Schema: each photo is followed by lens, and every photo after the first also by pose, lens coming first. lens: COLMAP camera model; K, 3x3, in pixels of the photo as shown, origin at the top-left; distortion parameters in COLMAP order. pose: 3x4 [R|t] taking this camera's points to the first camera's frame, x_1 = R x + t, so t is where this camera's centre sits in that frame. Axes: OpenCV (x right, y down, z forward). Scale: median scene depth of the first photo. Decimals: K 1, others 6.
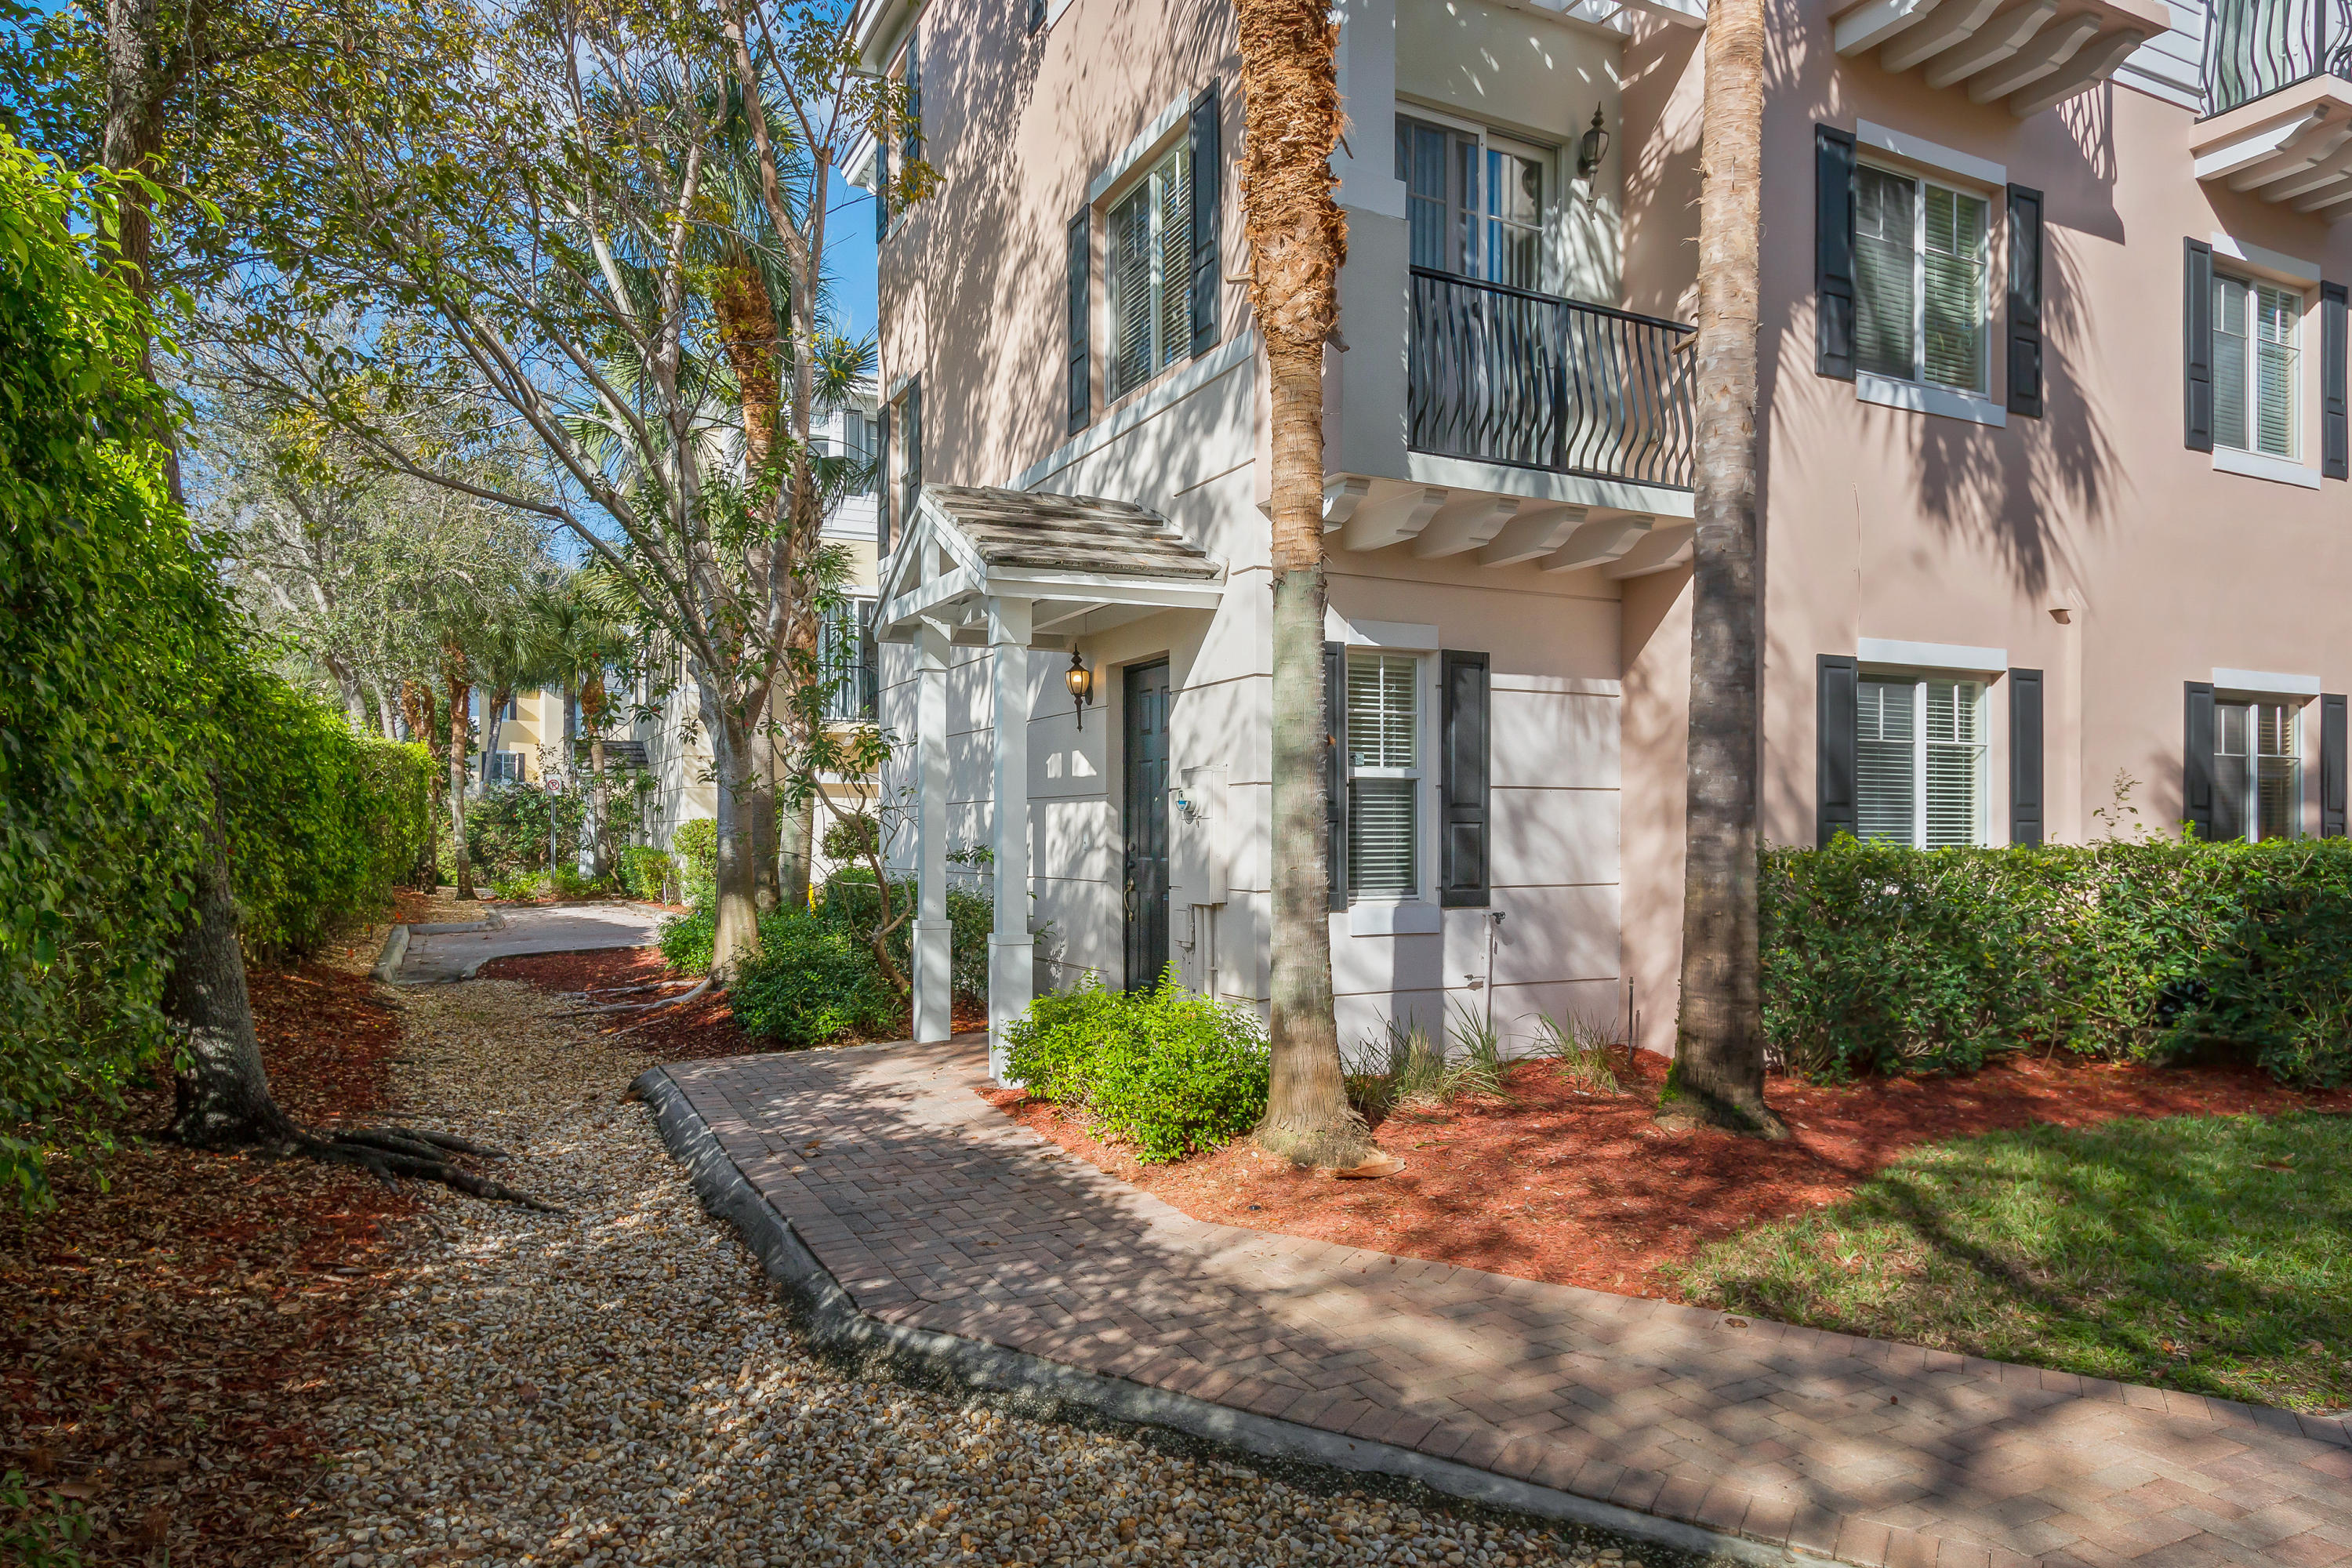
lens RADIAL K [[1364.6, 0, 1075.5], [0, 1364.6, 842.6], [0, 0, 1]] dist [0.004383, 0.000848]
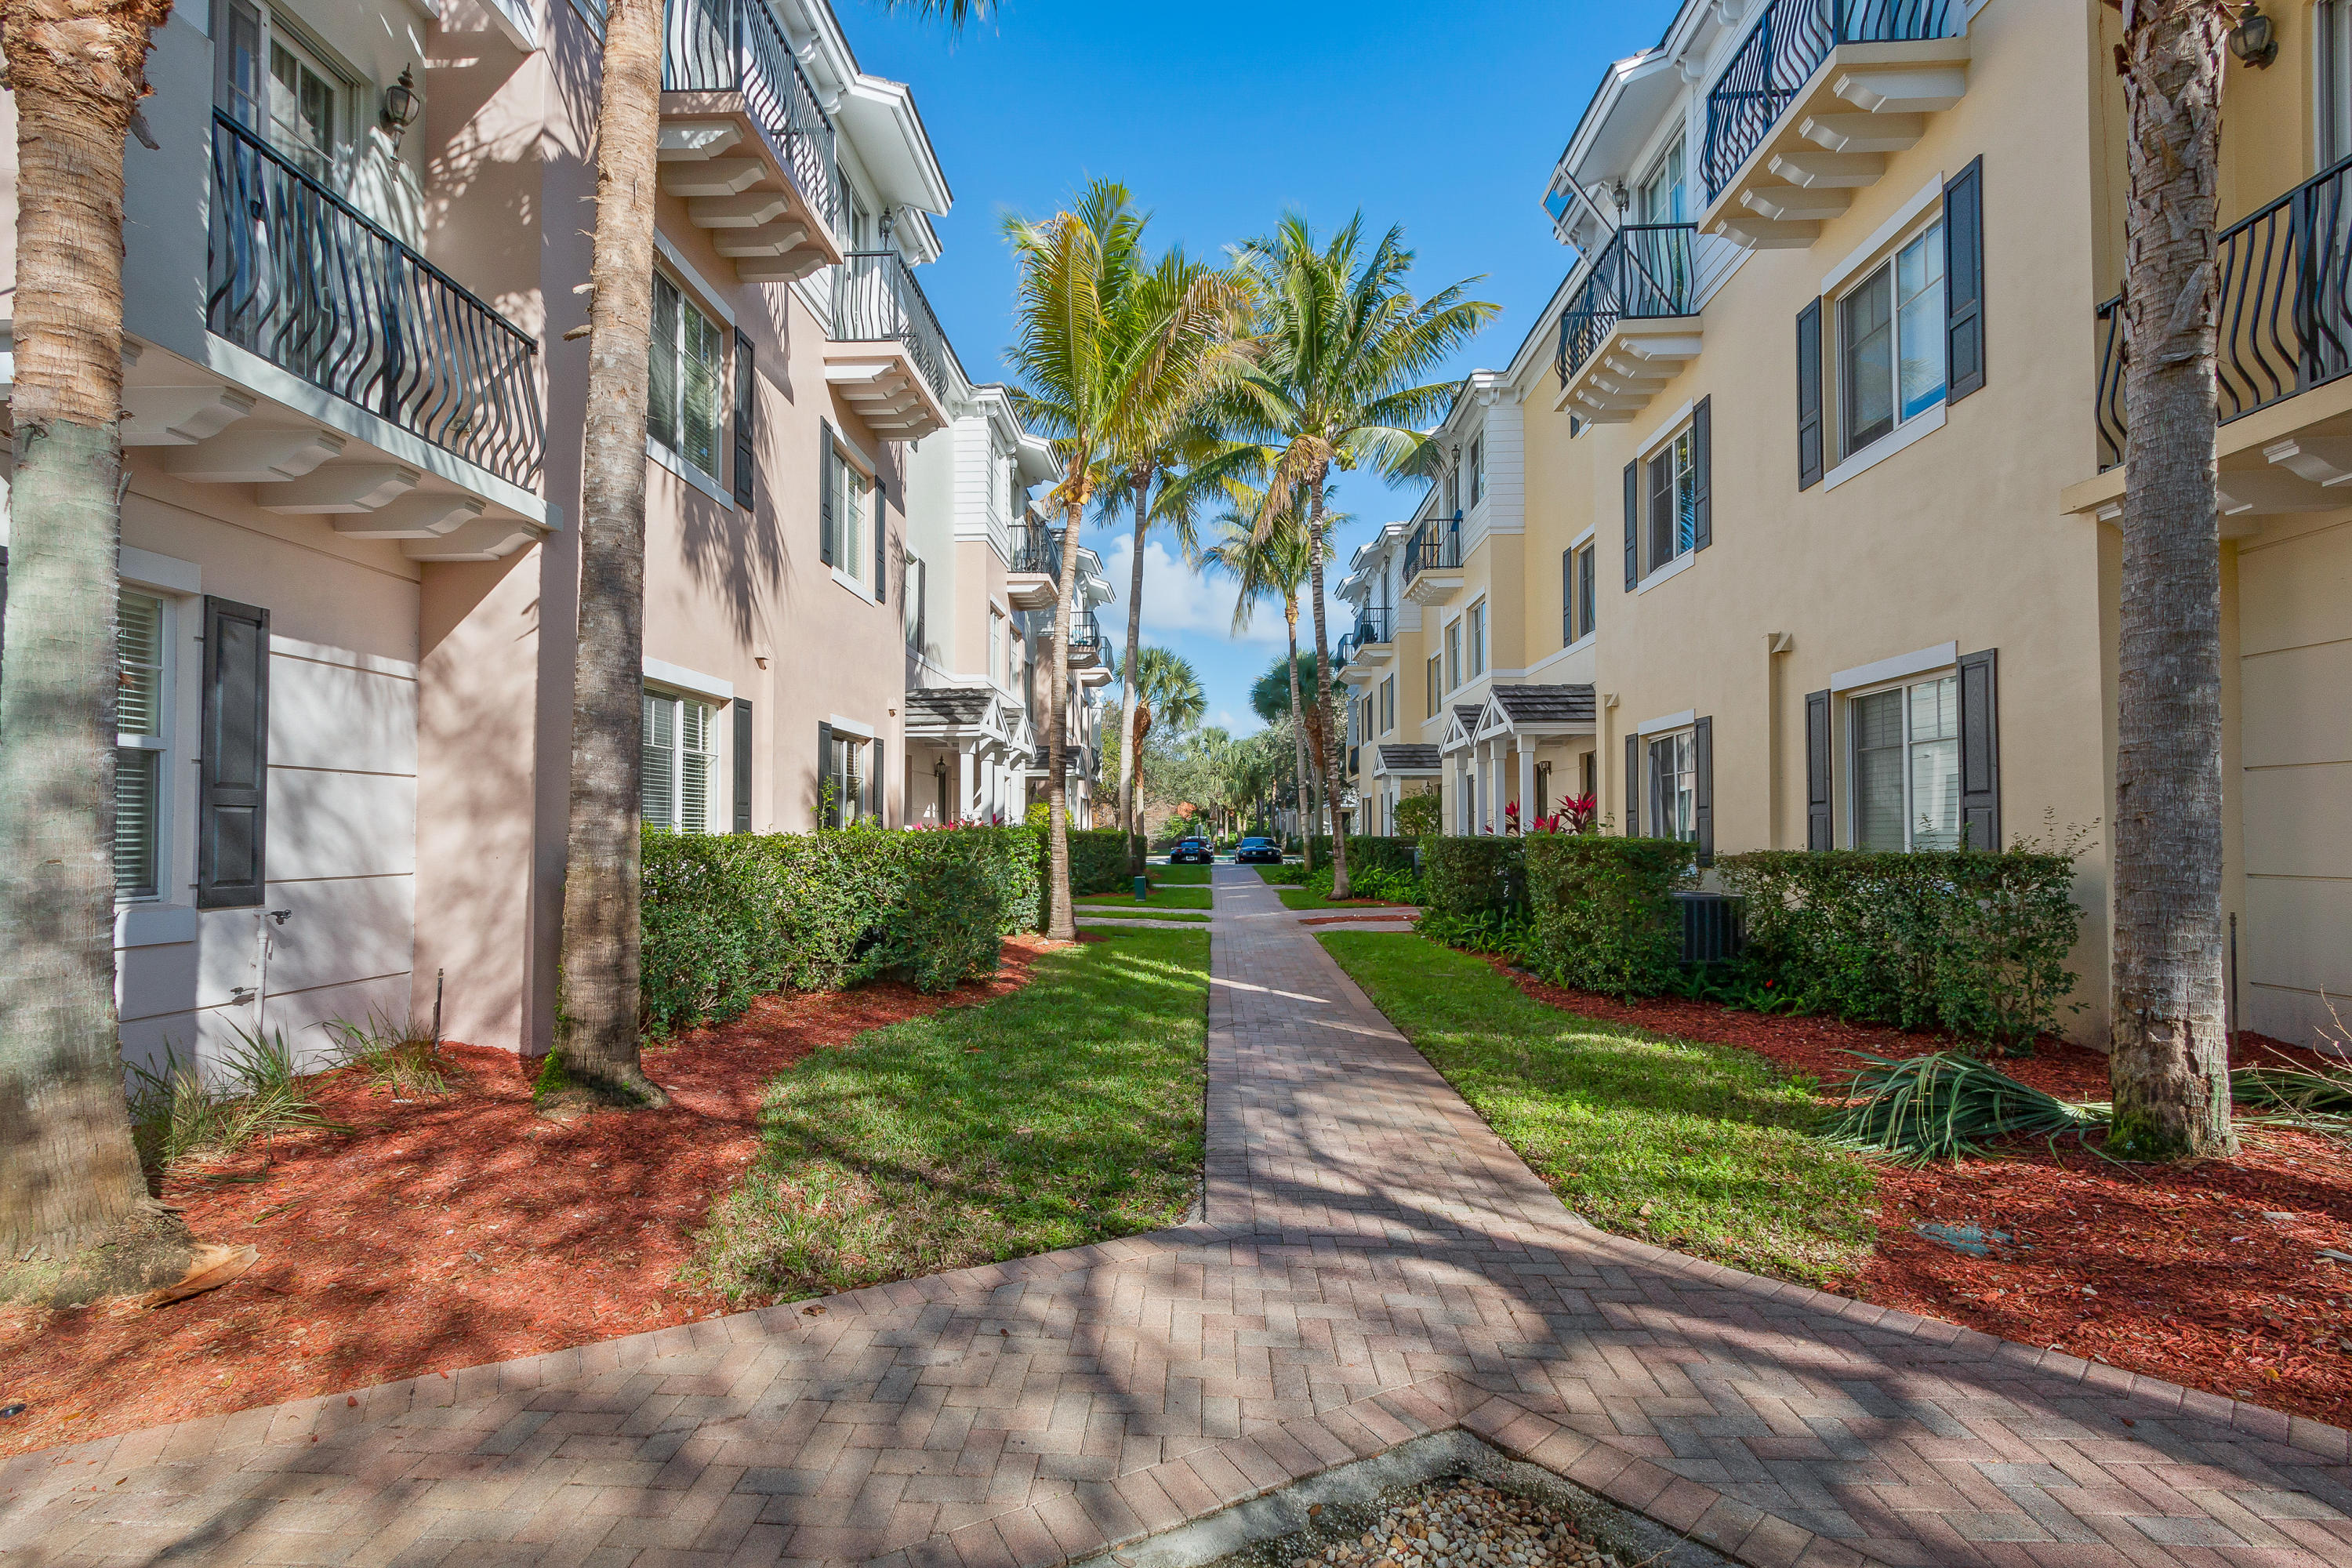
lens RADIAL K [[1080.4, 0, 1164.6], [0, 1080.4, 809.3], [0, 0, 1]] dist [0.000625, -0.000409]
pose [[0.457347, 0.018865, 0.889088, -0.040370], [0.003898, 0.999723, -0.023217, 0.004333], [-0.889280, 0.014084, 0.457147, 0.180930]]
